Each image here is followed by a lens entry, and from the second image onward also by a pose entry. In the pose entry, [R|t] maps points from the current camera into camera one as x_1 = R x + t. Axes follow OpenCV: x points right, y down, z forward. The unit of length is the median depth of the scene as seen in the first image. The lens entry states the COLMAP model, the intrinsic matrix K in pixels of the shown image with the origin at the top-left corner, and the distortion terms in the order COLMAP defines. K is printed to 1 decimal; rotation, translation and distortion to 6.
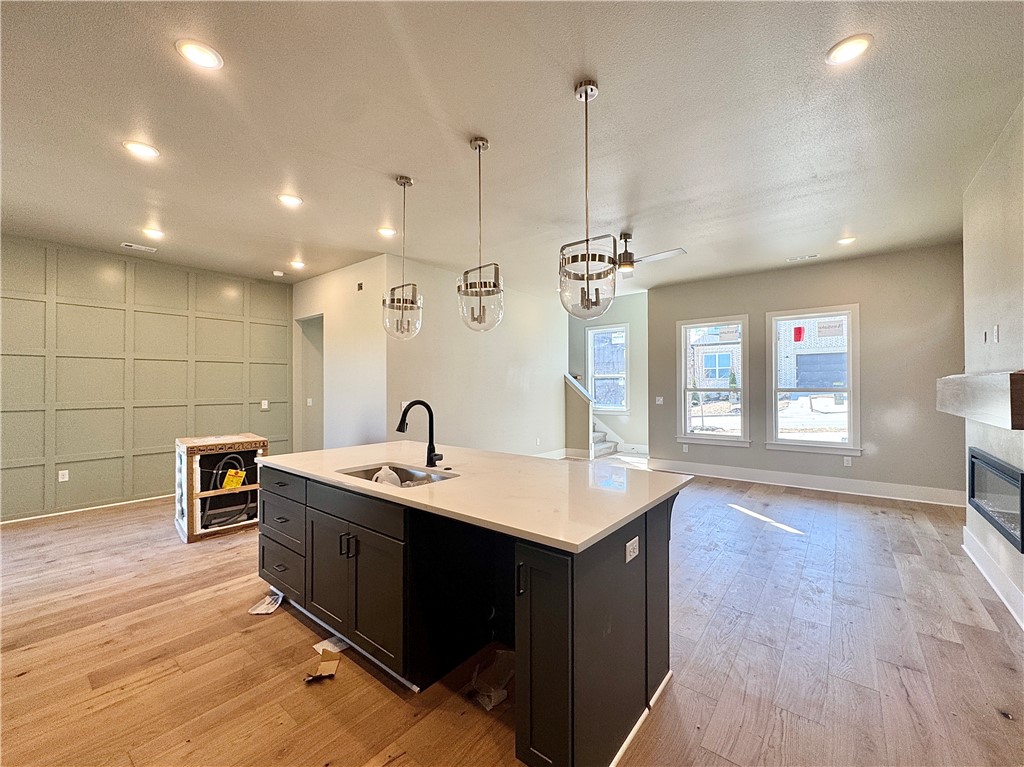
lens RADIAL K [[416.7, 0, 512.0], [0, 416.7, 383.5], [0, 0, 1]] dist [-0.003182, 0.000586]
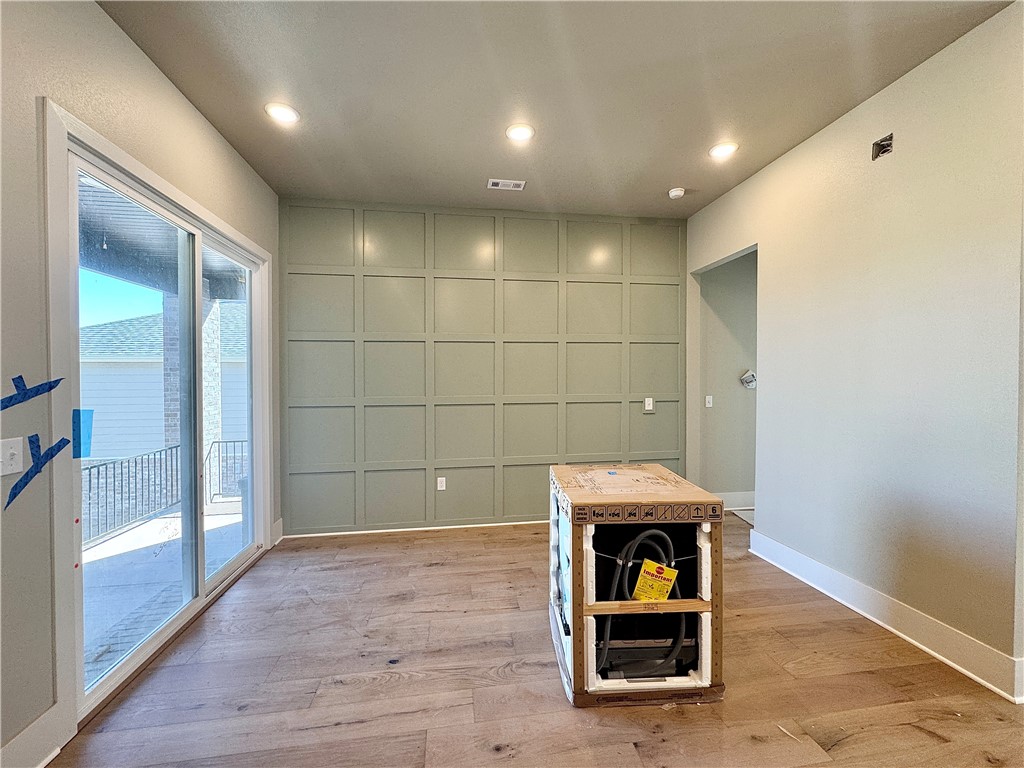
lens RADIAL K [[416.7, 0, 512.0], [0, 416.7, 384.0], [0, 0, 1]] dist [-0.003182, 0.000586]
pose [[0.735356, 0.012092, -0.677573, -0.469057], [0.004228, 0.999739, 0.022431, 0.003126], [0.677668, -0.019360, 0.735113, 0.555349]]
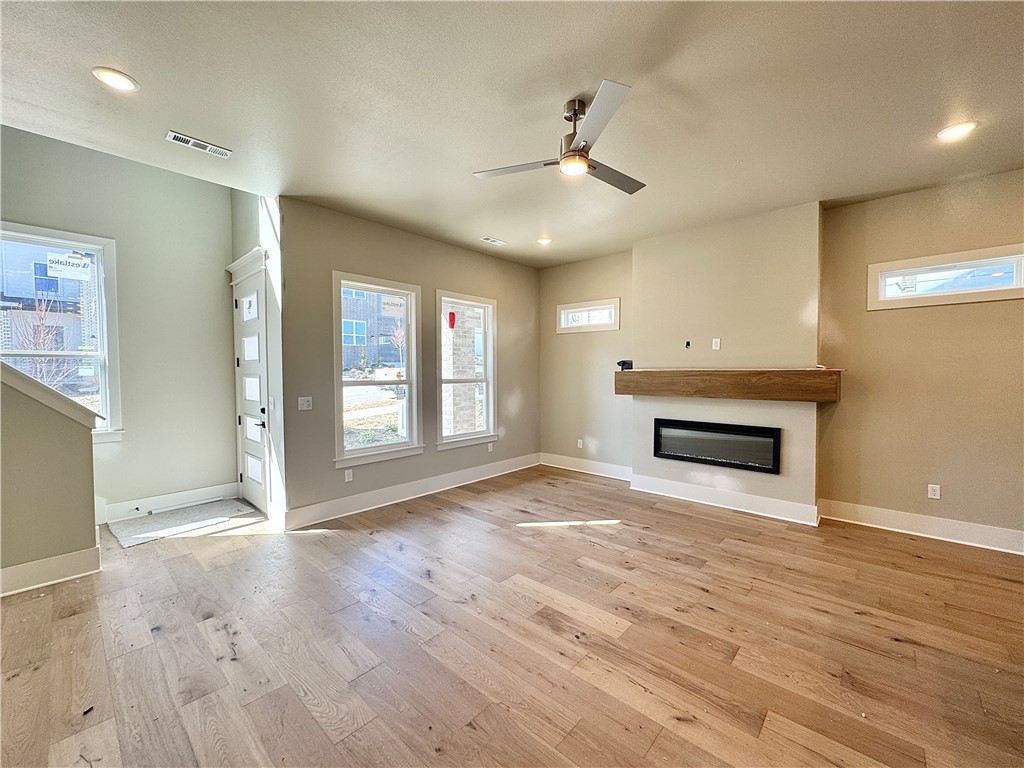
lens RADIAL K [[416.7, 0, 512.0], [0, 416.7, 384.0], [0, 0, 1]] dist [-0.003182, 0.000586]
pose [[0.063959, -0.028085, 0.997557, -0.321837], [-0.006527, 0.999571, 0.028560, -0.005785], [-0.997931, -0.008337, 0.063748, 1.158002]]
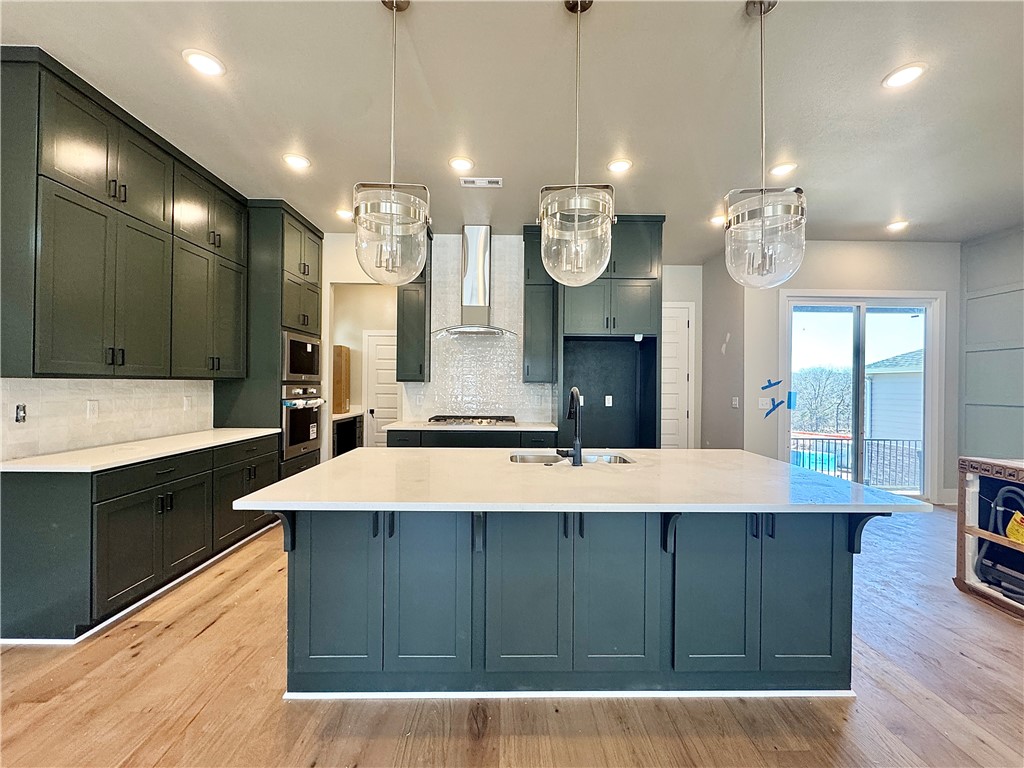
lens RADIAL K [[416.7, 0, 512.0], [0, 416.7, 384.0], [0, 0, 1]] dist [-0.003182, 0.000586]
pose [[-0.773030, -0.003732, -0.634359, 0.281343], [0.000249, 0.999981, -0.006186, 0.022398], [0.634370, -0.004940, -0.773014, 0.978888]]
